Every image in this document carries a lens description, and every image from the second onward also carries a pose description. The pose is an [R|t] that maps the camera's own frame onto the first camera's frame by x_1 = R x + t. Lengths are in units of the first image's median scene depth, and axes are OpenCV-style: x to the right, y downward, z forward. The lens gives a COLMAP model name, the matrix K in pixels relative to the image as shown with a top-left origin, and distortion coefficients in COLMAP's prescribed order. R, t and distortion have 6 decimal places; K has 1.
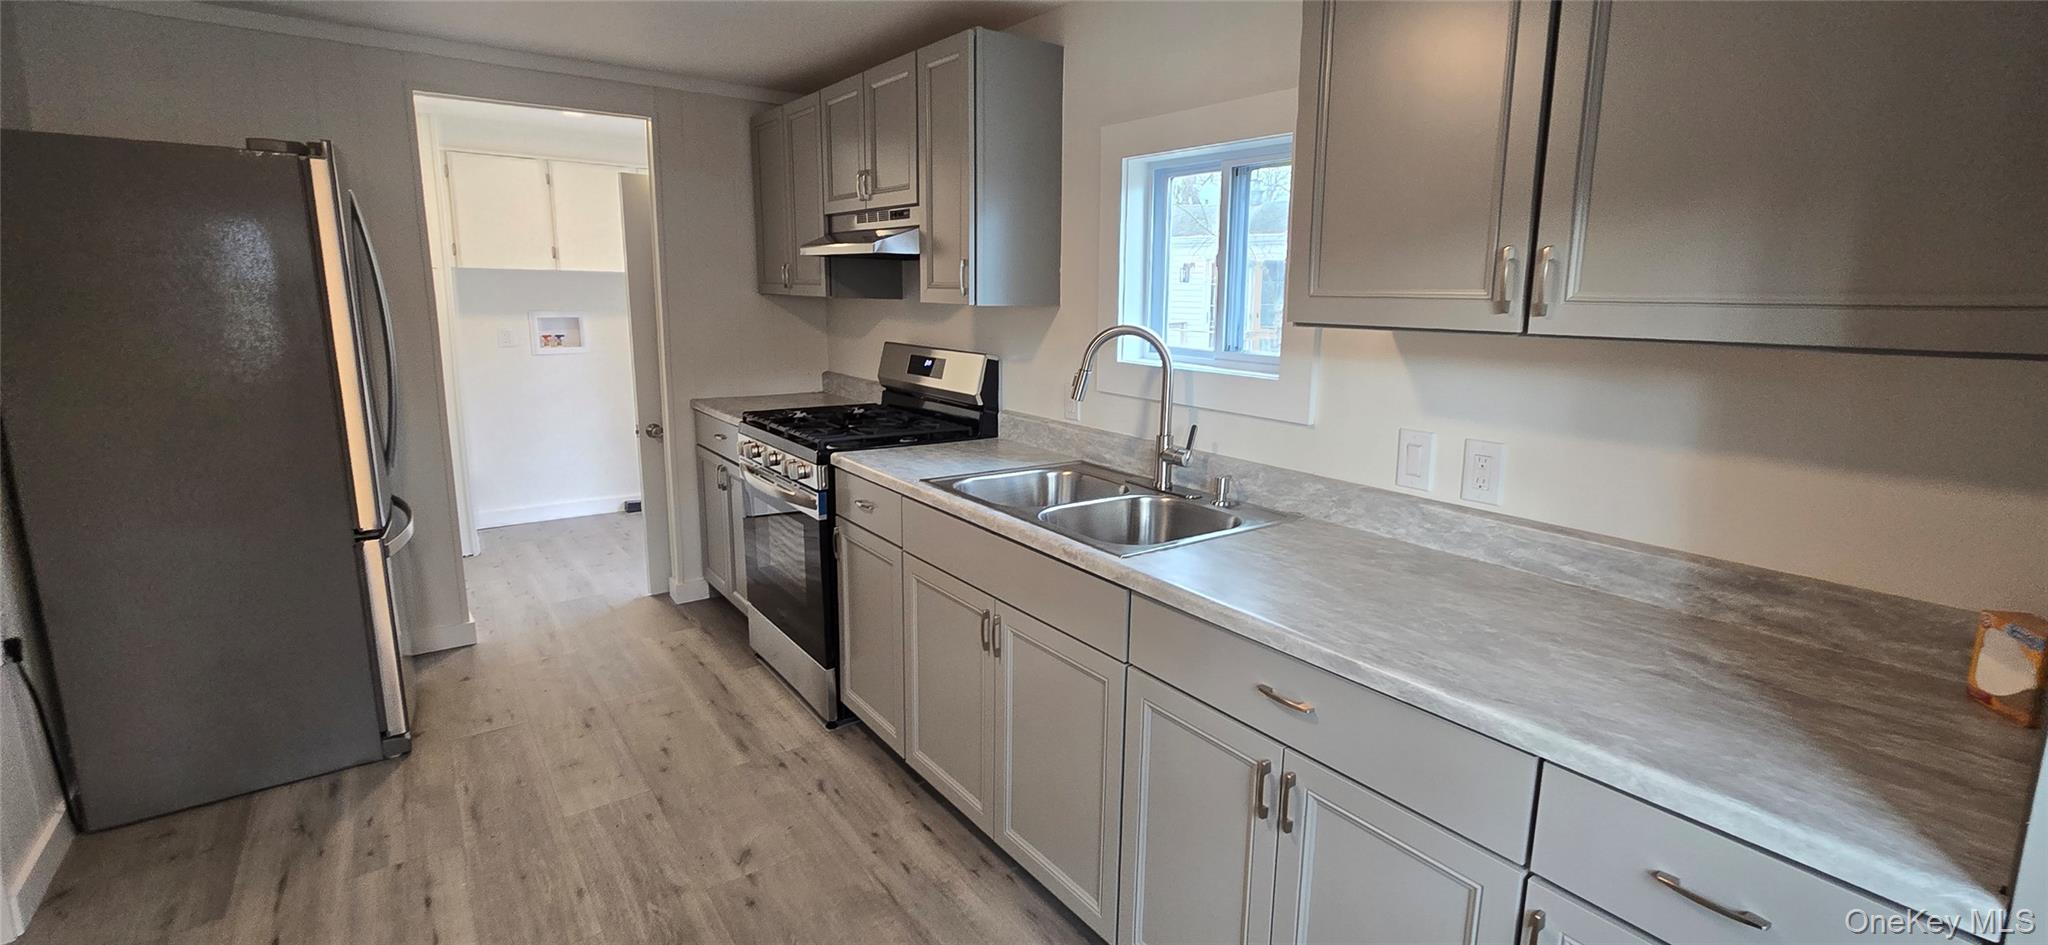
lens RADIAL K [[873.2, 0, 1083.2], [0, 873.2, 457.0], [0, 0, 1]] dist [0.000422, 0.000046]
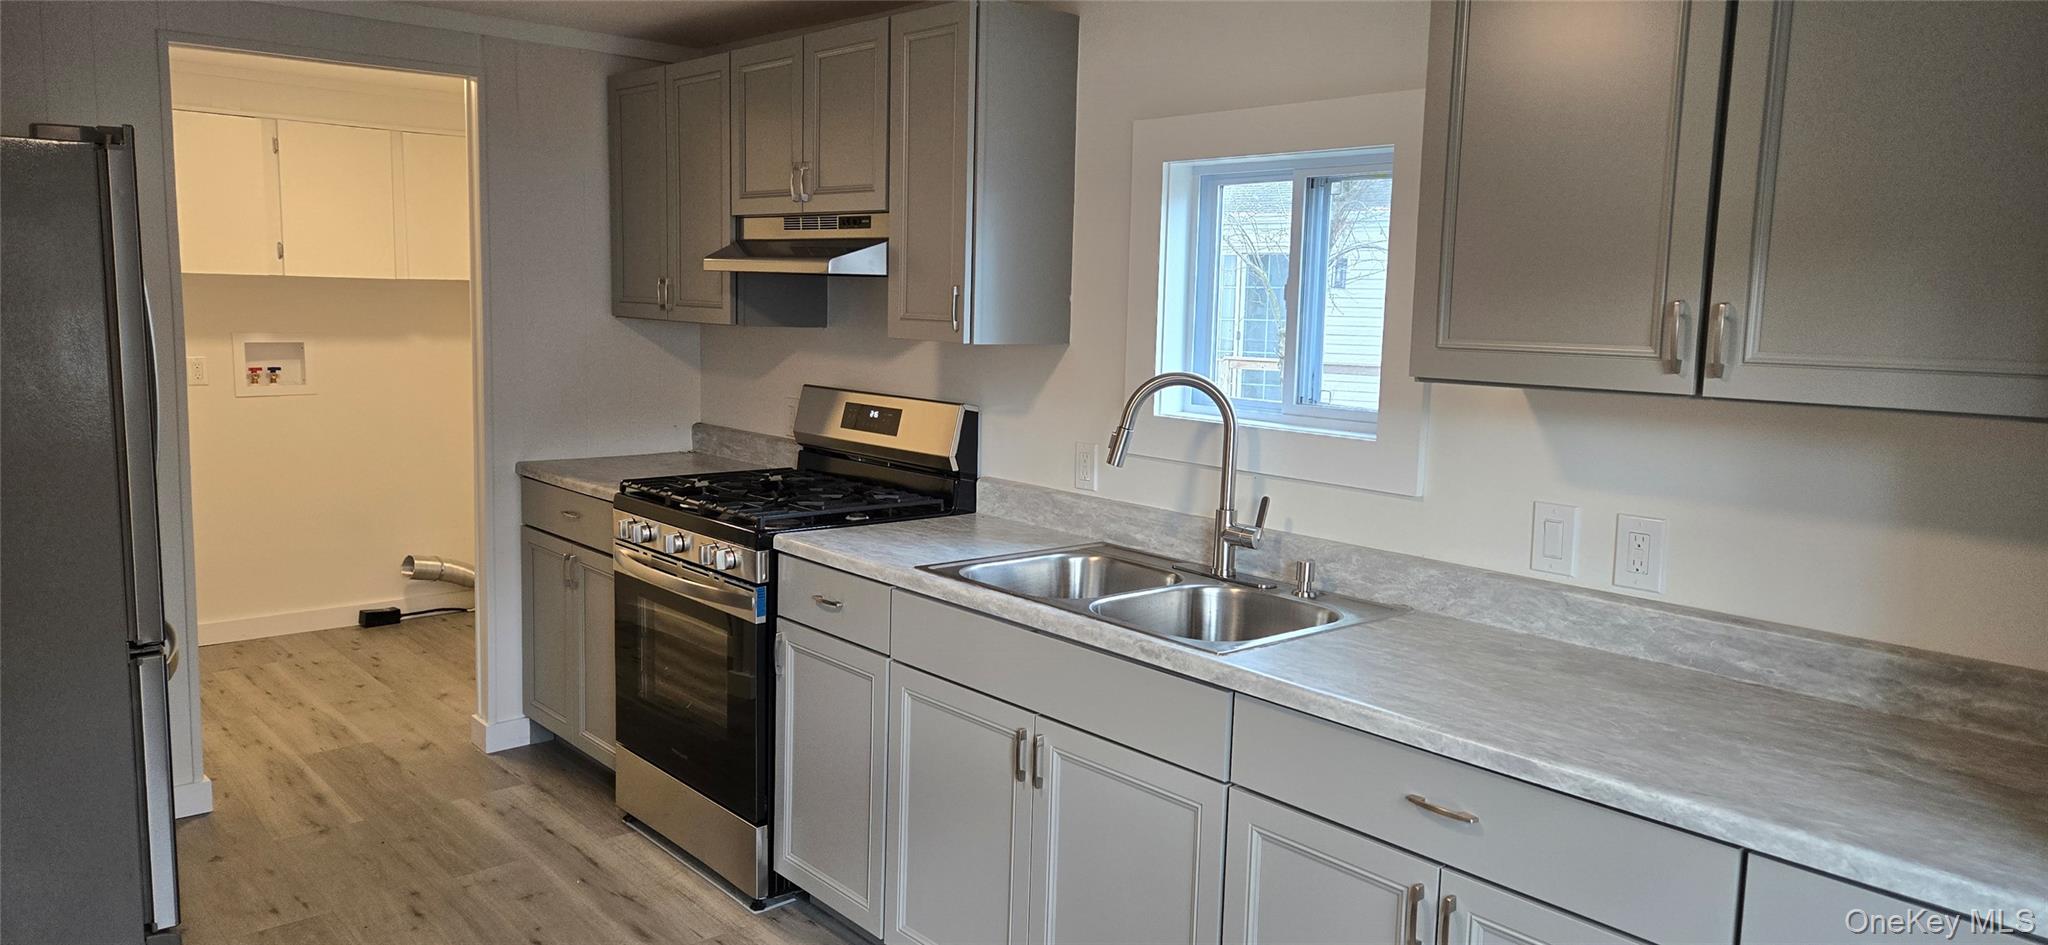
lens RADIAL K [[1335.7, 0, 1024.0], [0, 1335.7, 472.5], [0, 0, 1]] dist [0.073597, -0.056957]
pose [[0.998700, -0.001585, 0.050940, -0.165047], [0.004304, 0.998569, -0.053300, 0.006013], [-0.050783, 0.053450, 0.997278, -0.225698]]
